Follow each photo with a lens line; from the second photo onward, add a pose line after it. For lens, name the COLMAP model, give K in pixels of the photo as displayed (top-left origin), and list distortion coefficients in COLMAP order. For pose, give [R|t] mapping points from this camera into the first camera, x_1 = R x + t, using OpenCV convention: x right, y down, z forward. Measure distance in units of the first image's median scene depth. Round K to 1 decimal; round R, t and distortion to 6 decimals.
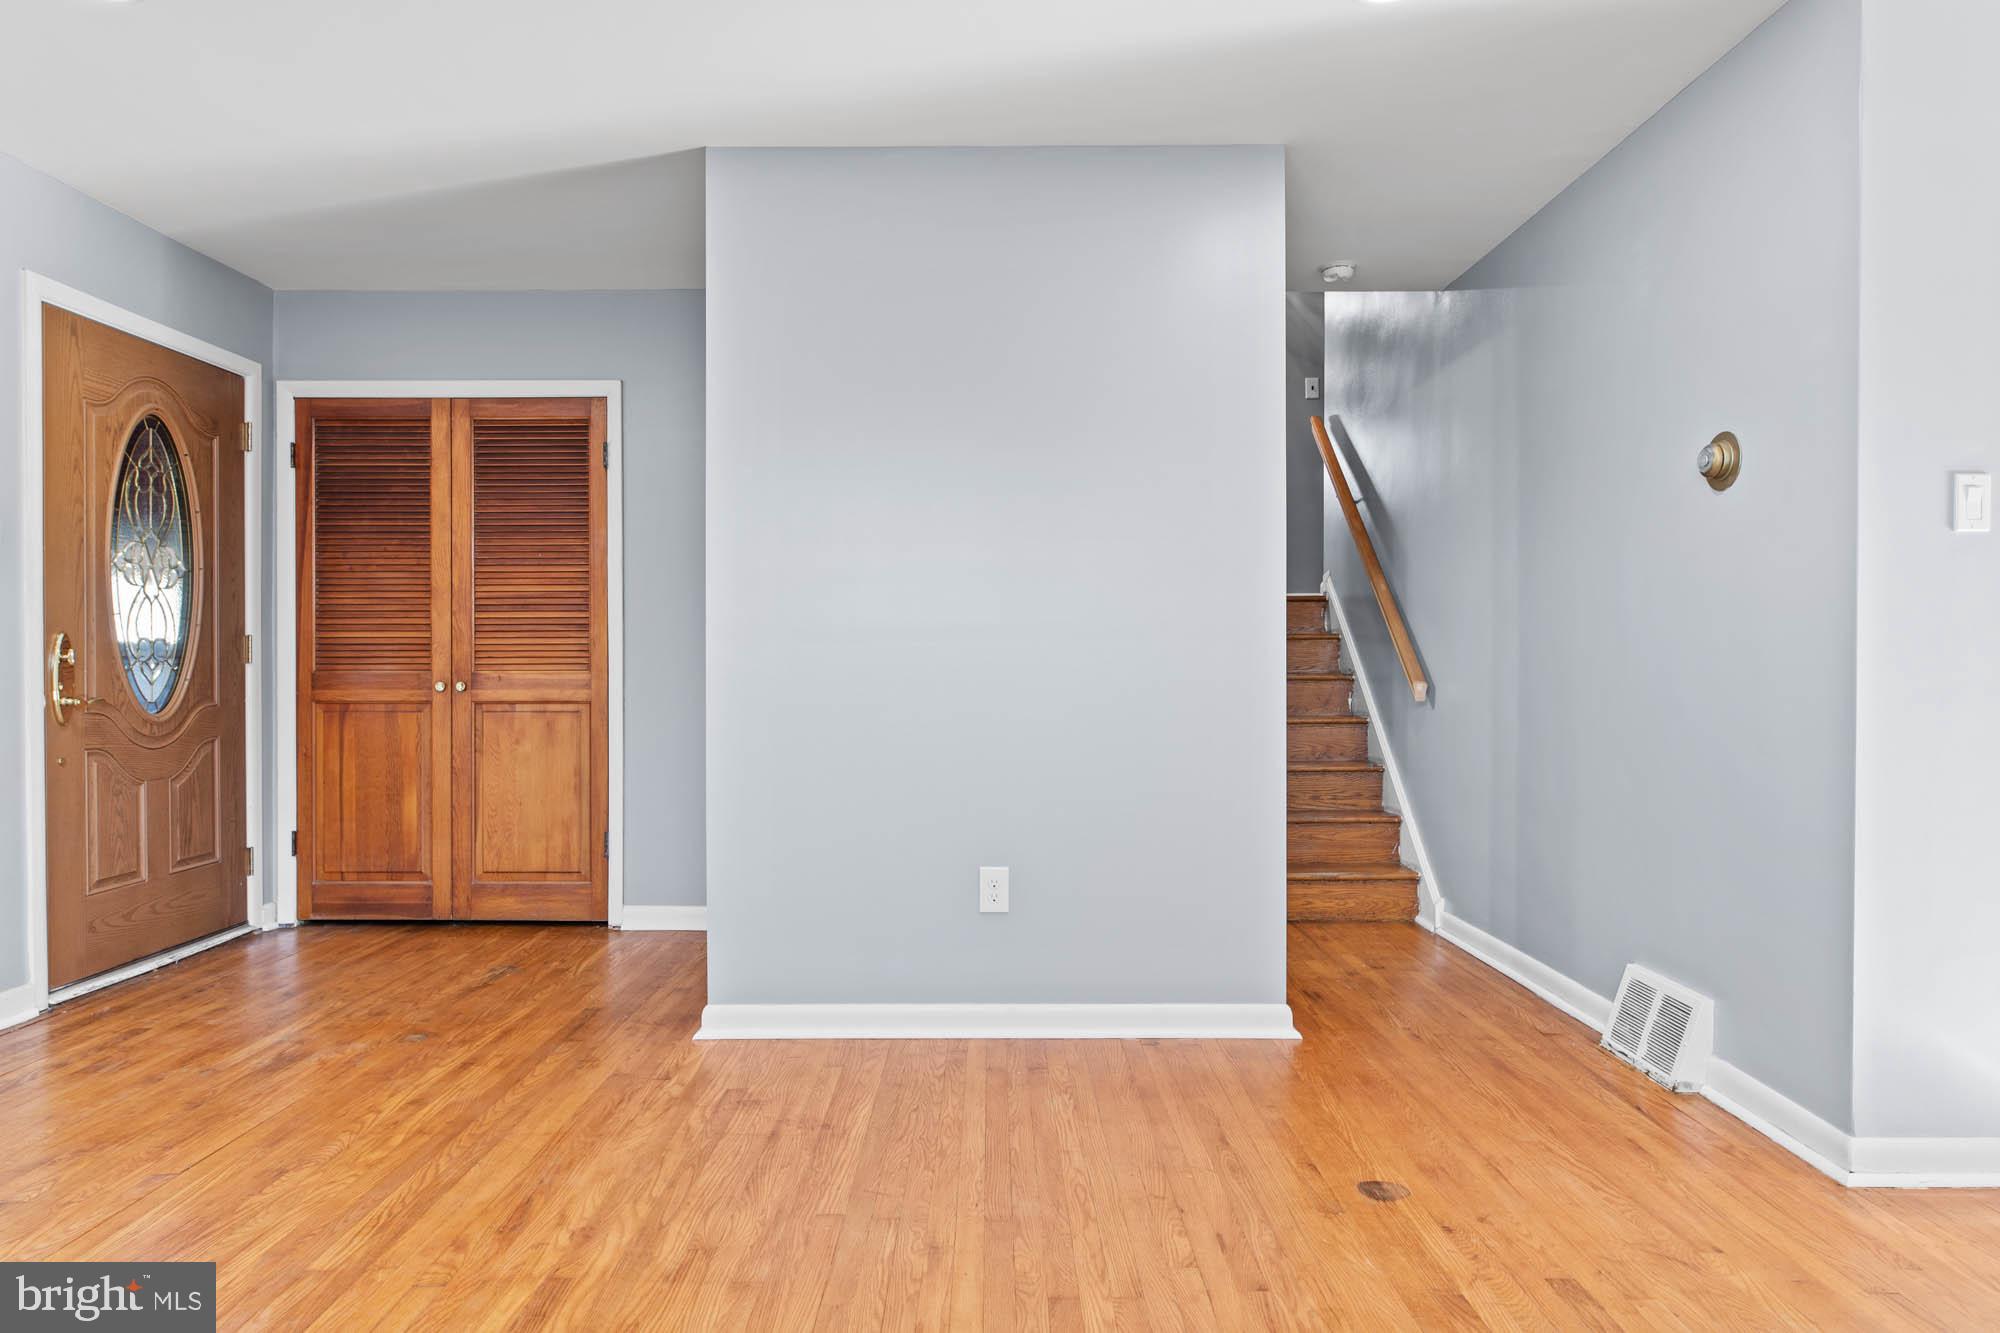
lens RADIAL K [[1152.1, 0, 1002.9], [0, 1152.1, 672.3], [0, 0, 1]] dist [-0.002749, -0.002396]
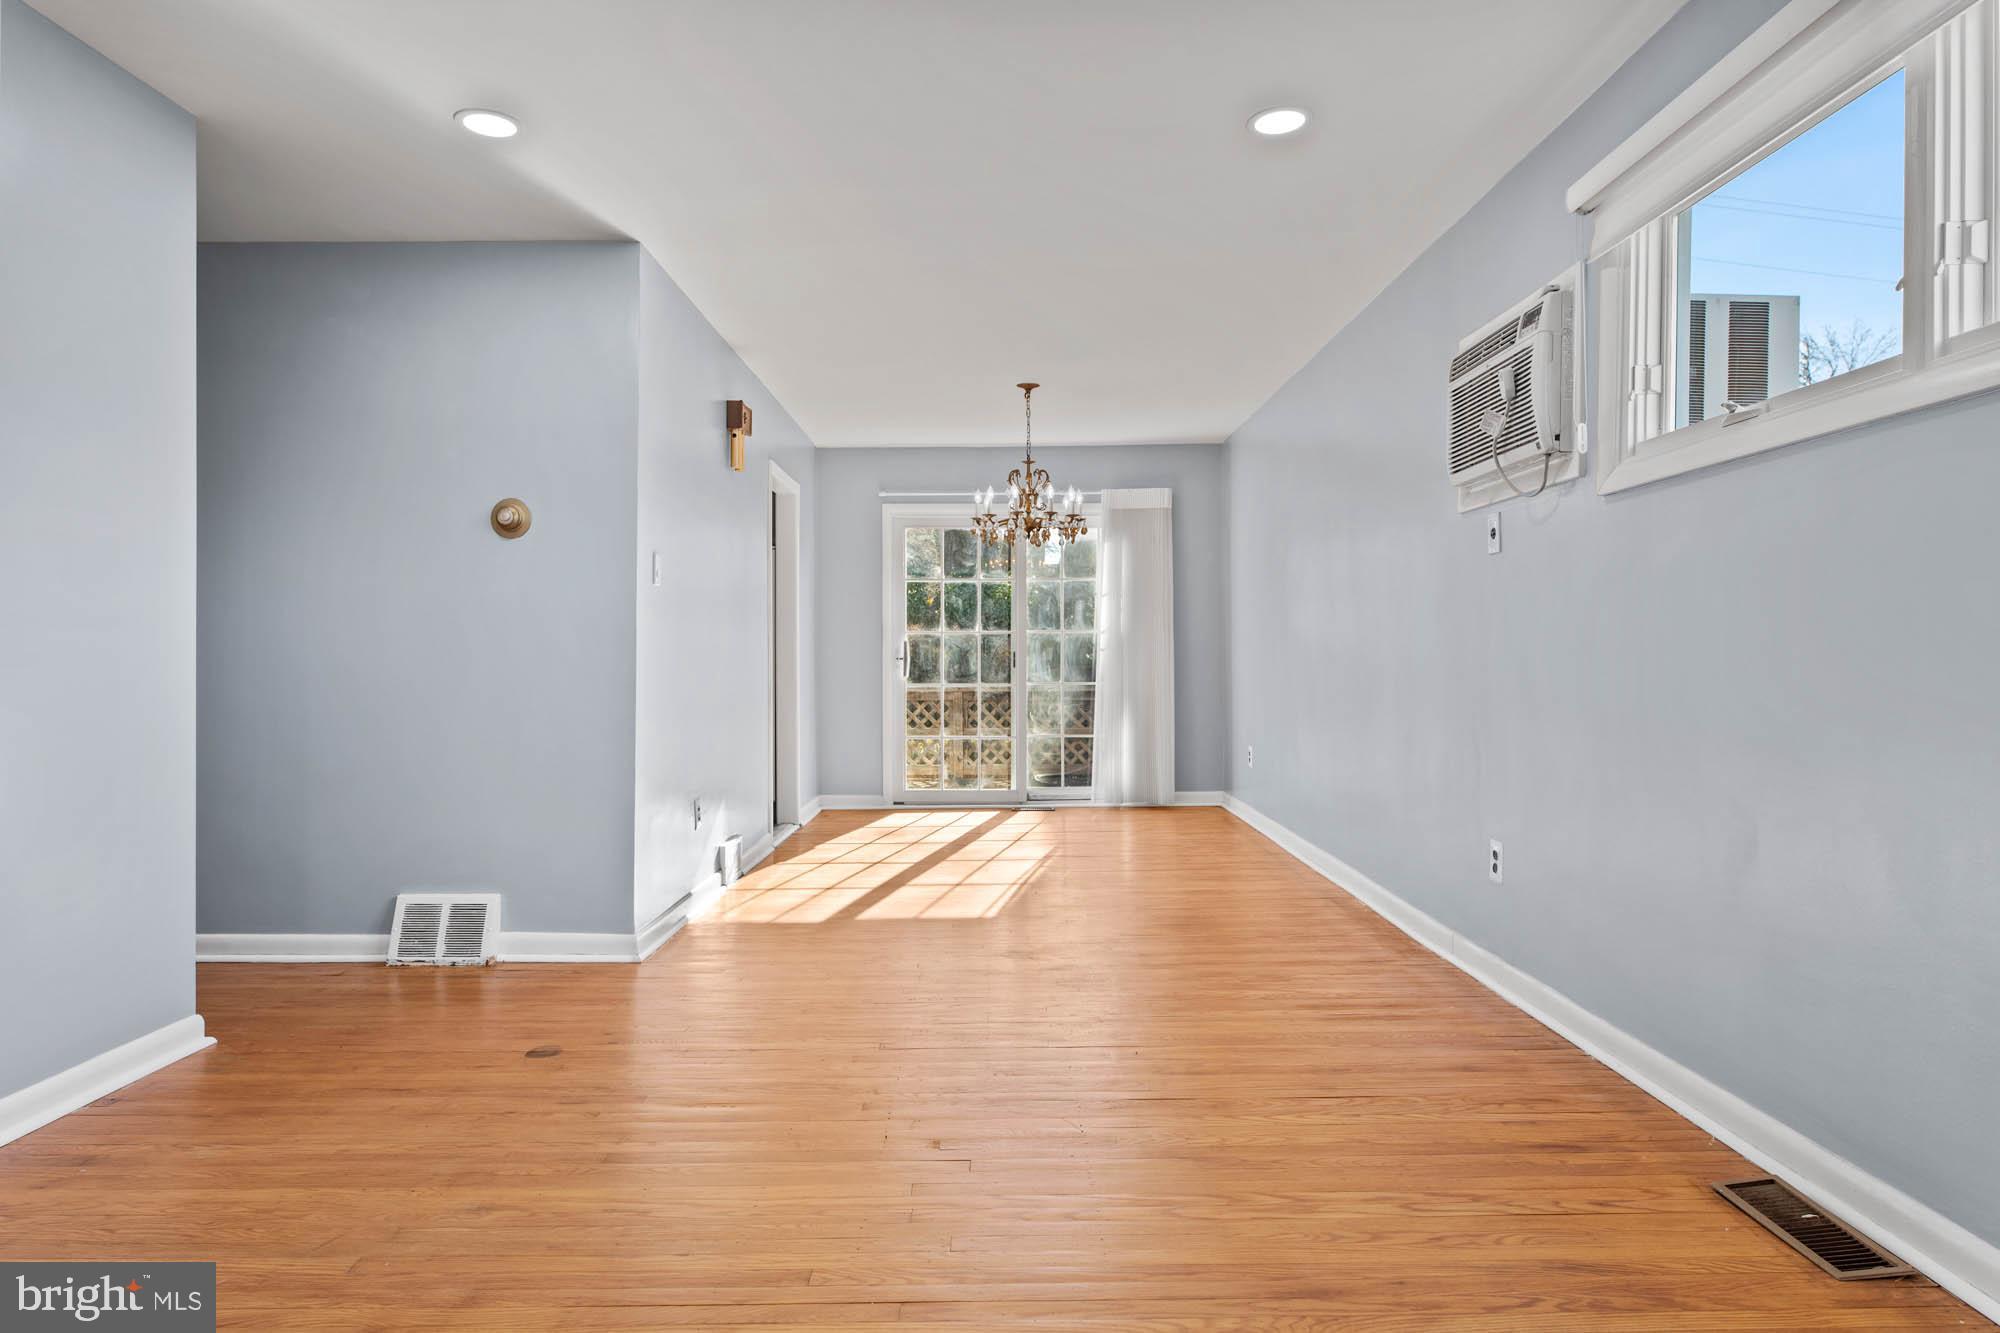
lens RADIAL K [[1152.1, 0, 1002.9], [0, 1152.1, 661.4], [0, 0, 1]] dist [-0.002749, -0.002396]
pose [[-0.000765, -0.002050, 0.999998, -0.784499], [0.008952, 0.999958, 0.002056, -0.000619], [-0.999960, 0.008953, -0.000746, 0.362756]]
